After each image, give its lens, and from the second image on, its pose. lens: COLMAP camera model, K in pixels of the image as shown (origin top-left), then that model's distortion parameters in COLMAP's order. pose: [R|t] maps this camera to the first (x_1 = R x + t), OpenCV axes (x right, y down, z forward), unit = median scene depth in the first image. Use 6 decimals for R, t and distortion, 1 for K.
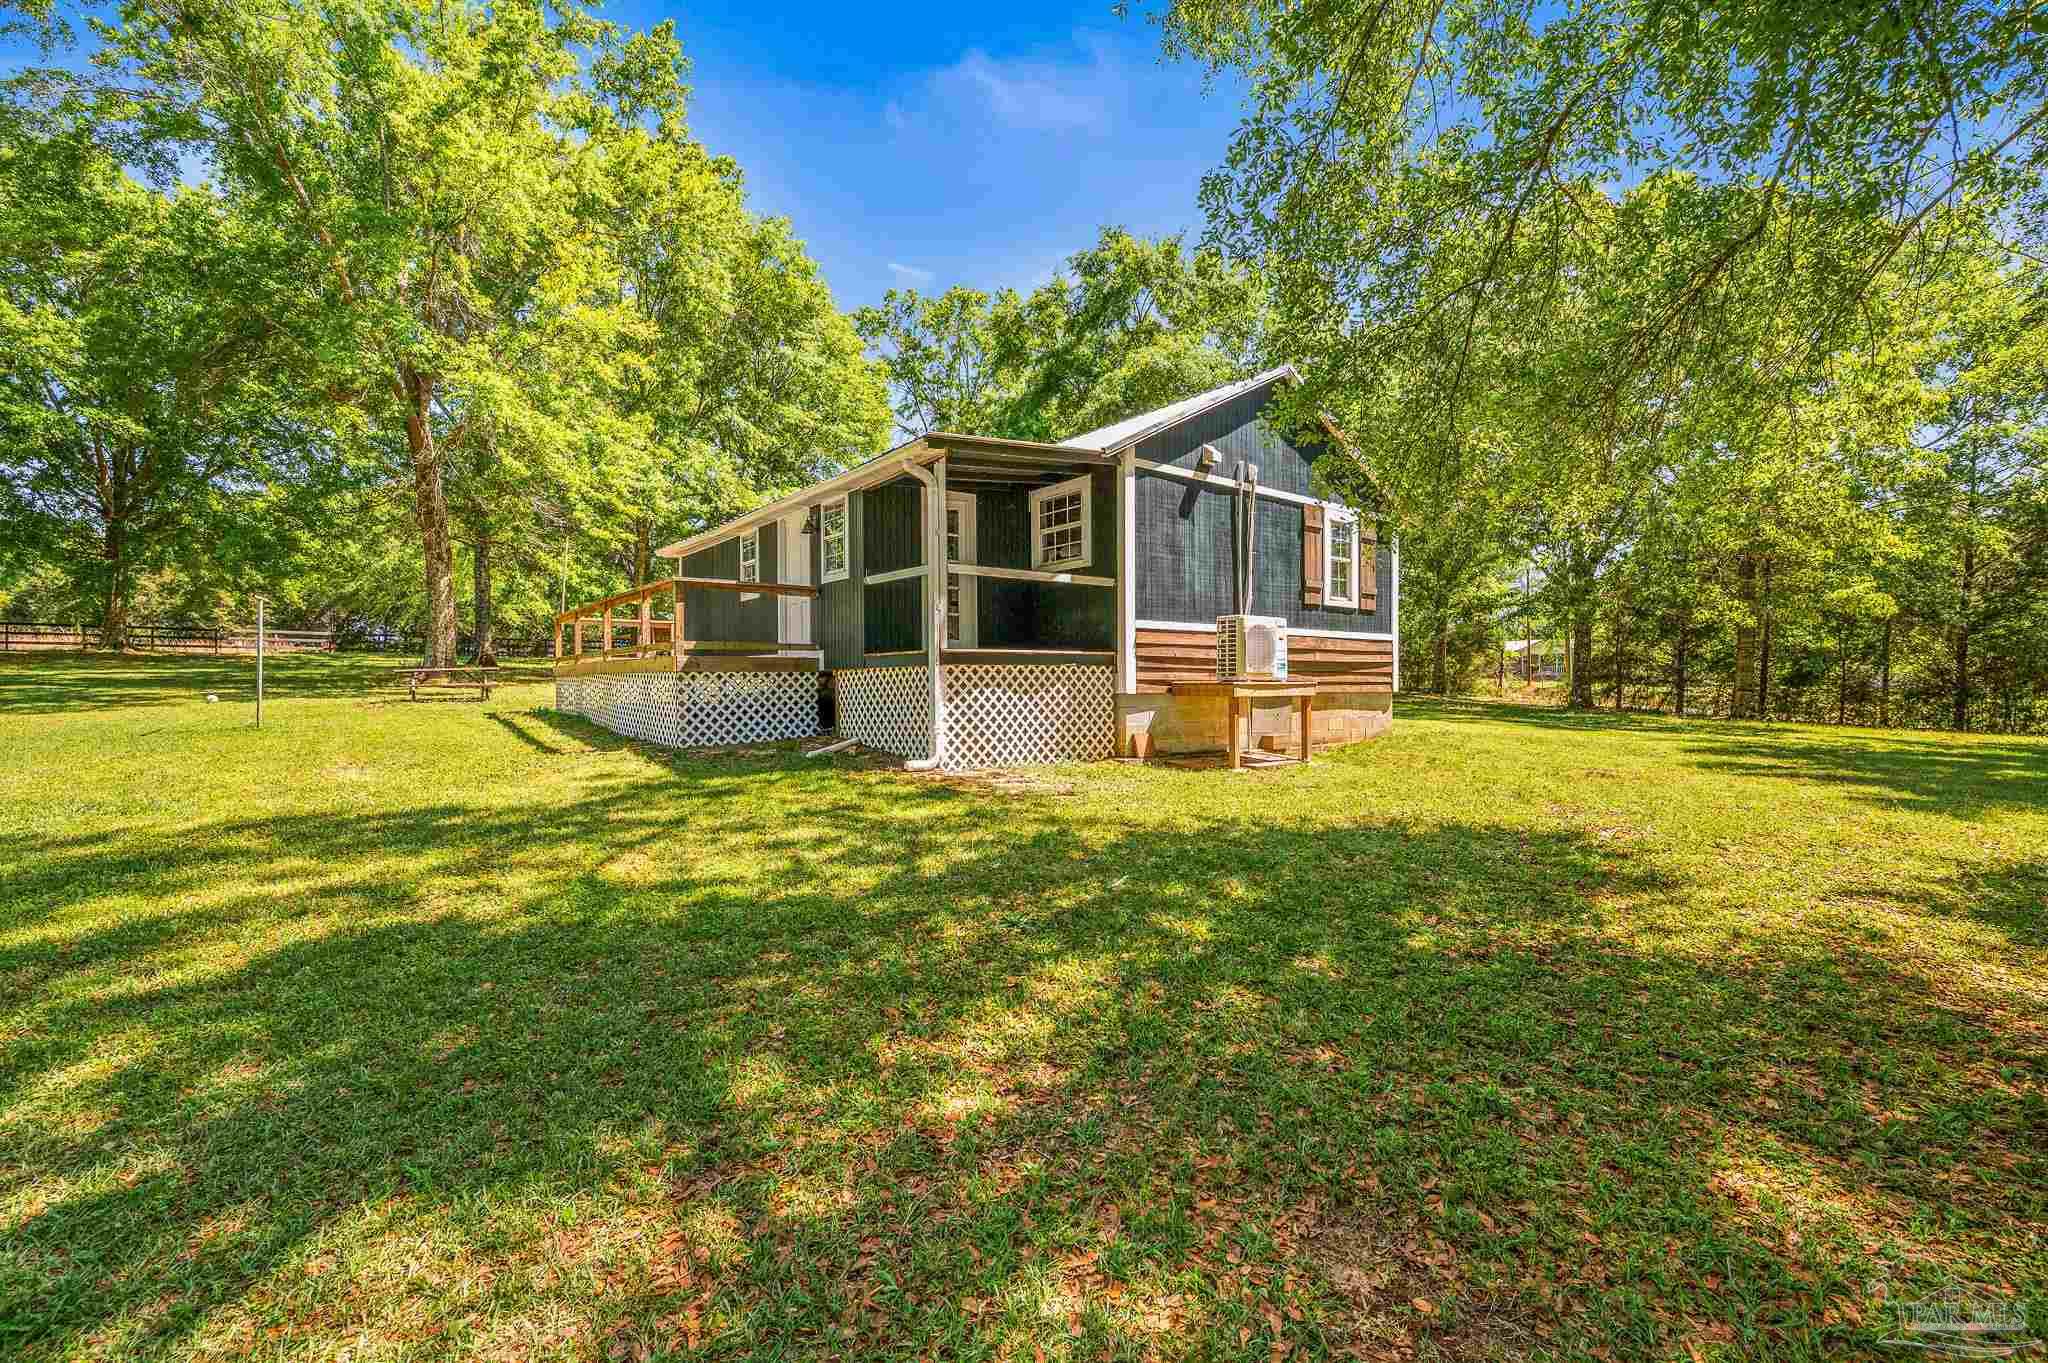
lens RADIAL K [[875.8, 0, 1024.9], [0, 875.8, 673.1], [0, 0, 1]] dist [-0.000216, -0.000002]
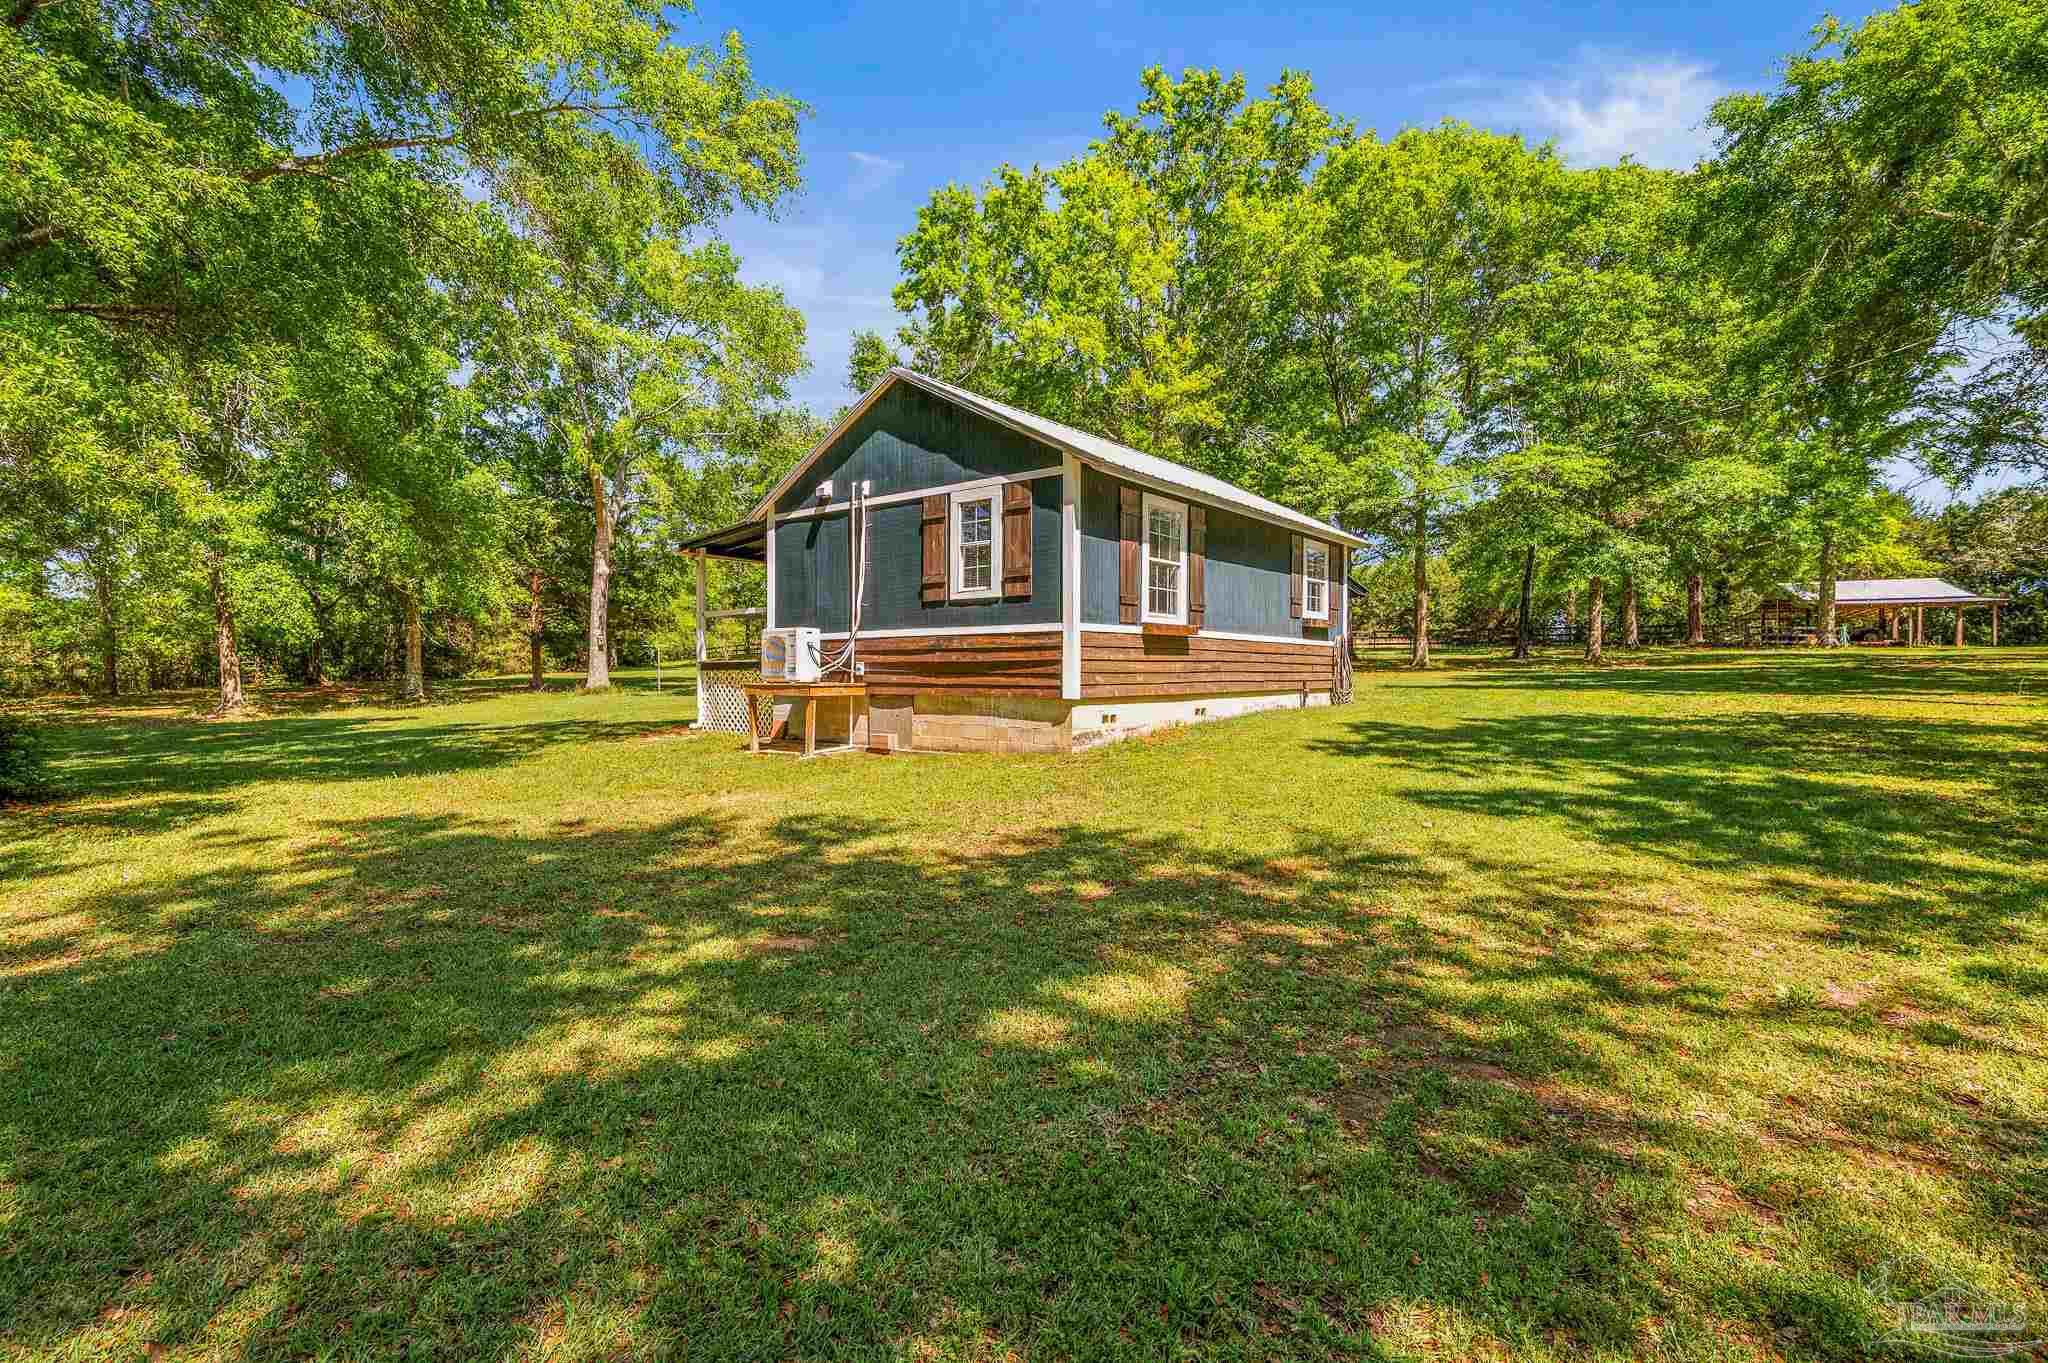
lens RADIAL K [[940.1, 0, 1024.8], [0, 940.1, 684.5], [0, 0, 1]] dist [0.000278, 0.000002]
pose [[0.198052, -0.006499, -0.980170, 1.298309], [-0.016798, 0.999809, -0.010023, 0.018591], [0.980048, 0.018450, 0.197905, 0.877203]]
